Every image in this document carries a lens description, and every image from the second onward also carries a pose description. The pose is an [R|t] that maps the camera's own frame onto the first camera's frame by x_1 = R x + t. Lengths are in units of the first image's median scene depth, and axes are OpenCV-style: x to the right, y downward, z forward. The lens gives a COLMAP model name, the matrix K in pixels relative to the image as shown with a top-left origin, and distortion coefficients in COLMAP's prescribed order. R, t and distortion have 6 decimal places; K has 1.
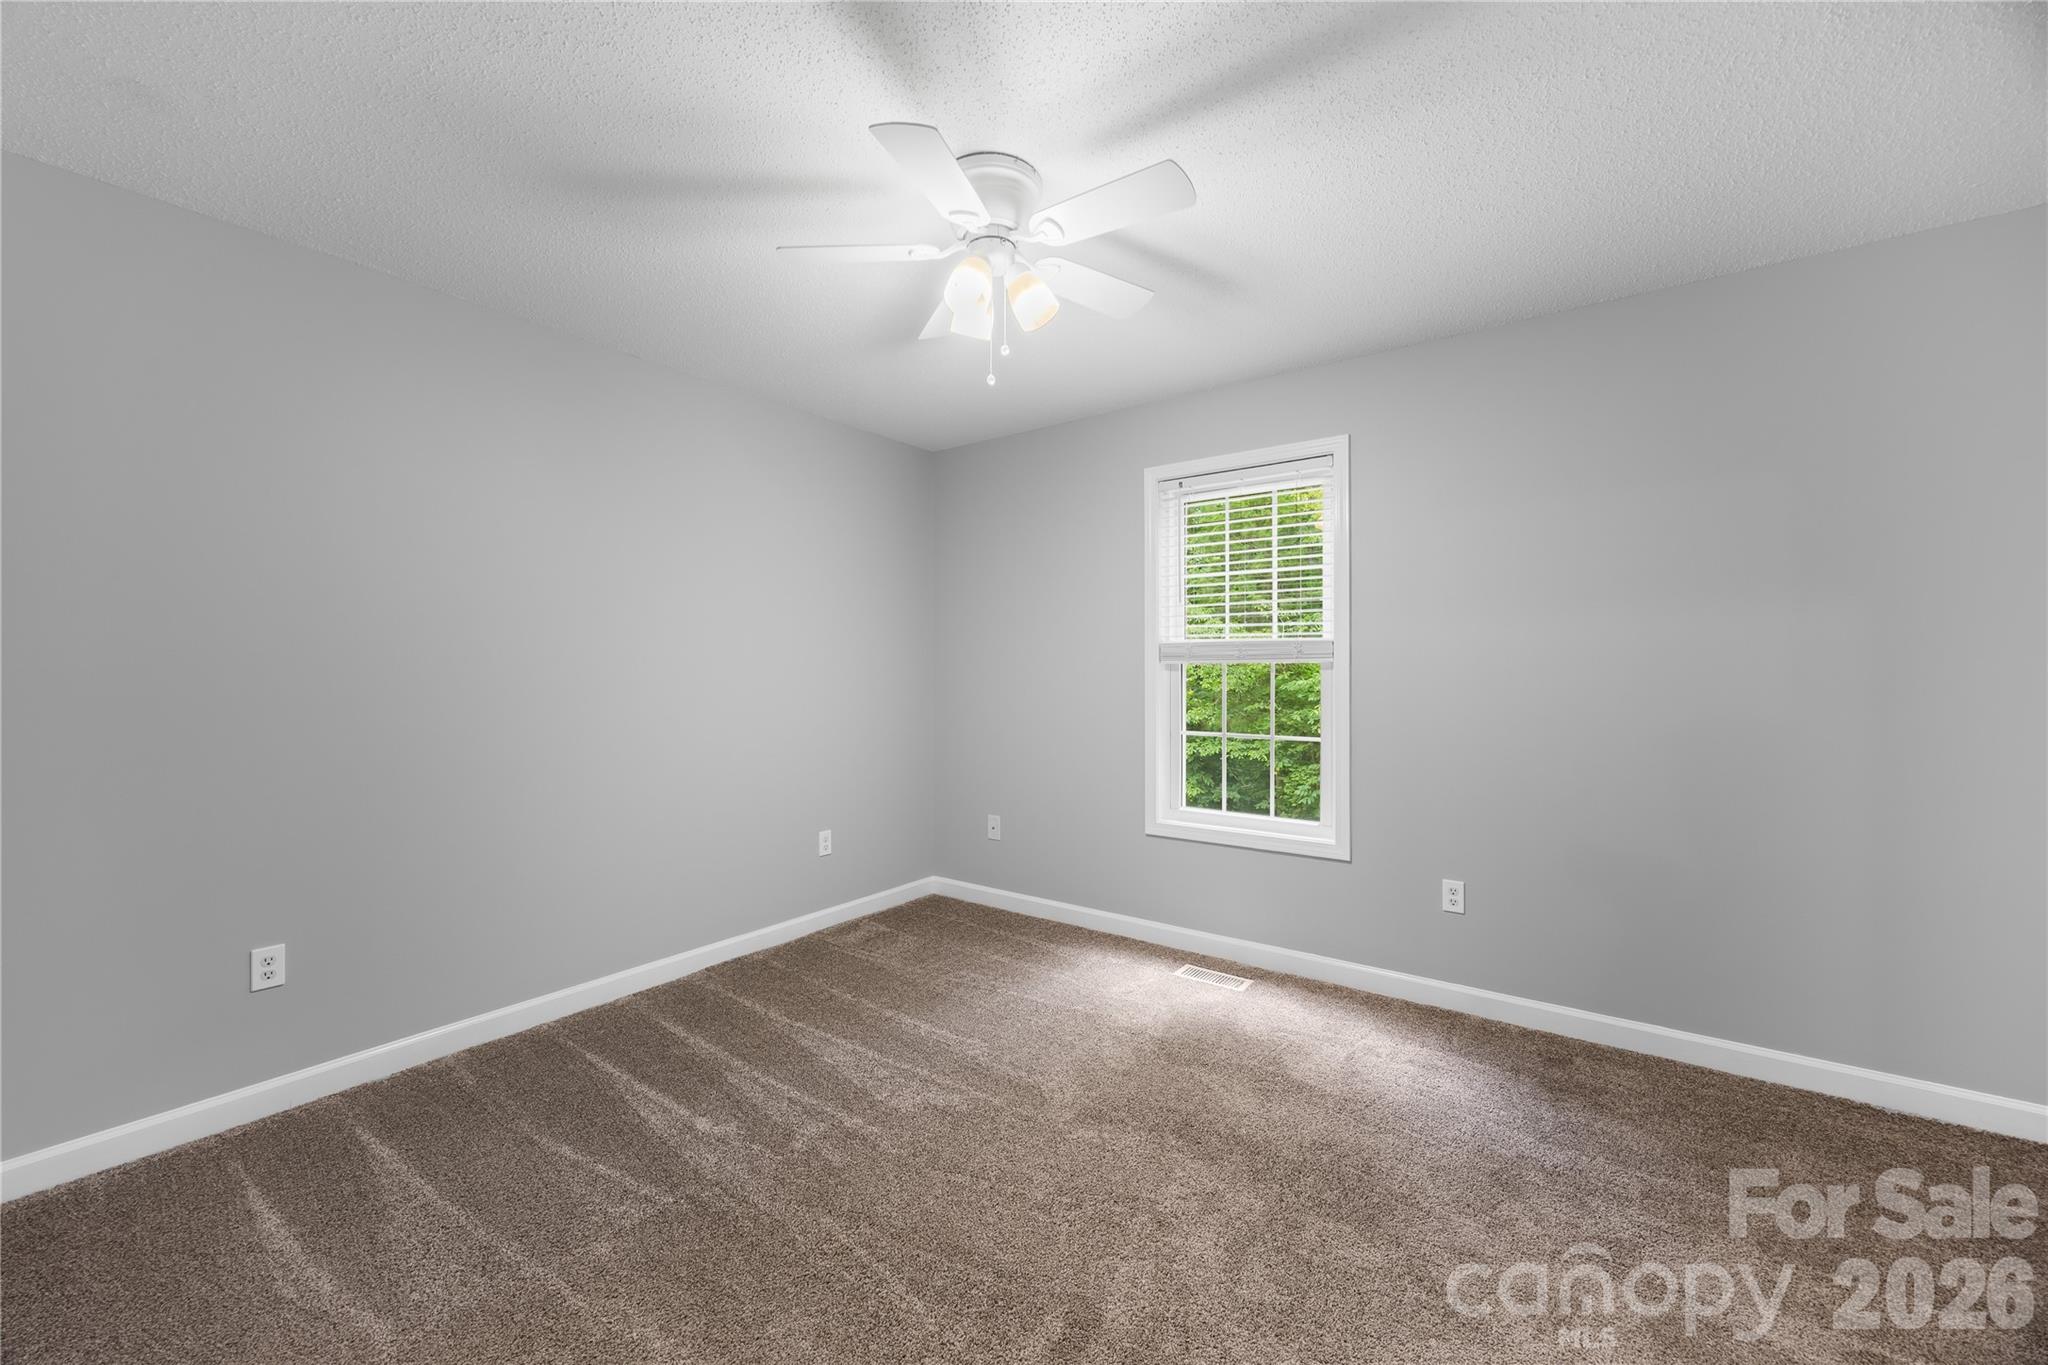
lens RADIAL K [[778.9, 0, 1025.9], [0, 778.9, 675.1], [0, 0, 1]] dist [-0.002827, -0.000199]
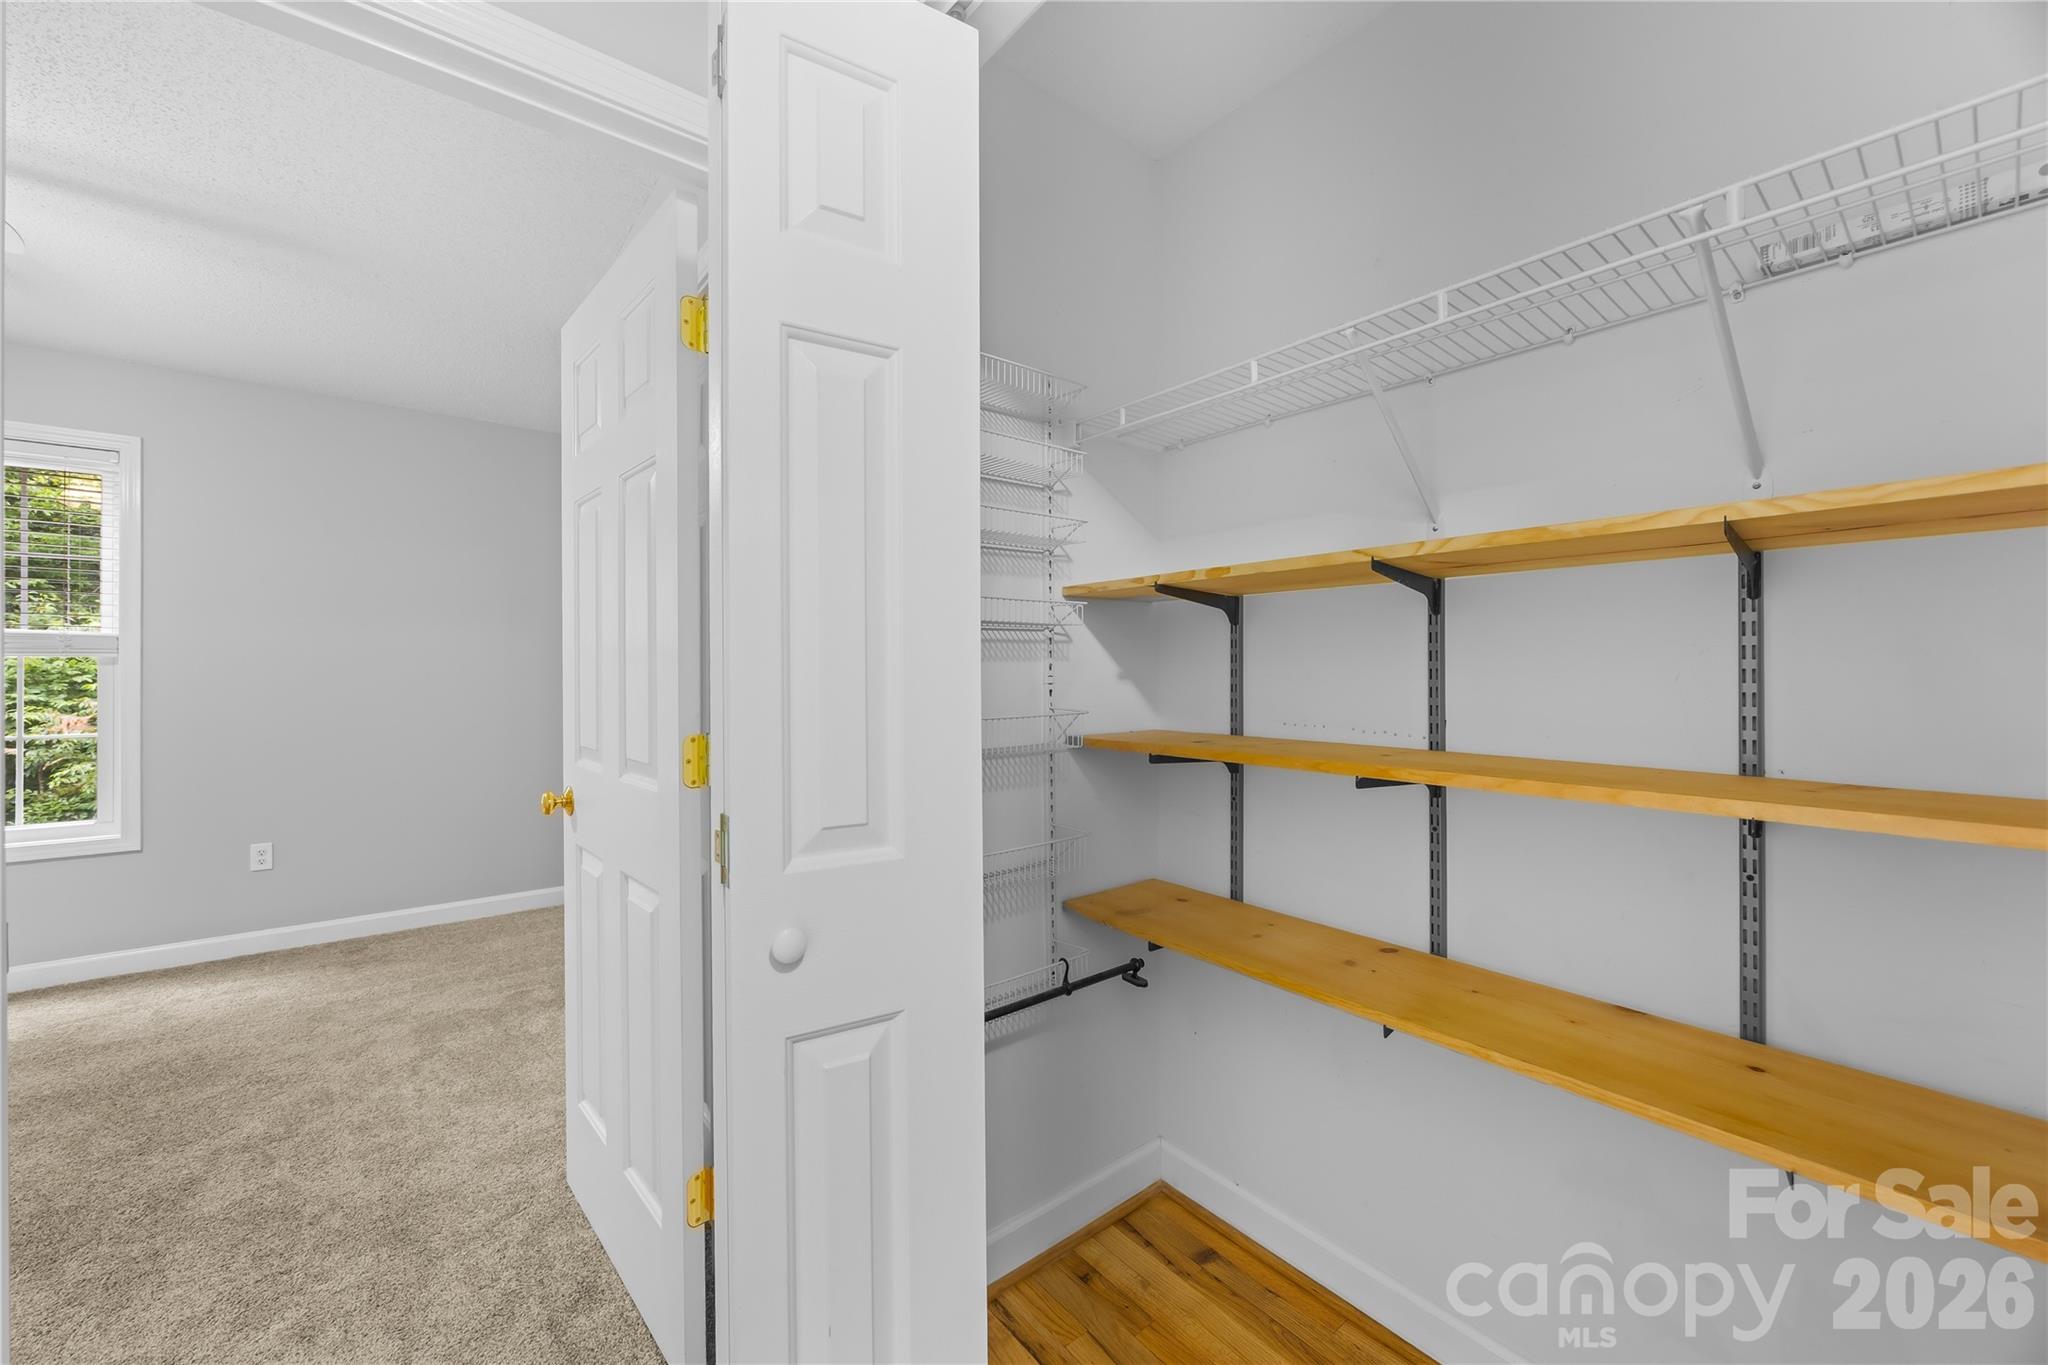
lens RADIAL K [[815.0, 0, 1021.9], [0, 815.0, 675.5], [0, 0, 1]] dist [0.001068, 0.000233]
pose [[0.277597, -0.000070, 0.960698, -0.371155], [-0.005104, 0.999986, 0.001548, -0.001572], [-0.960684, -0.005333, 0.277593, -0.523914]]
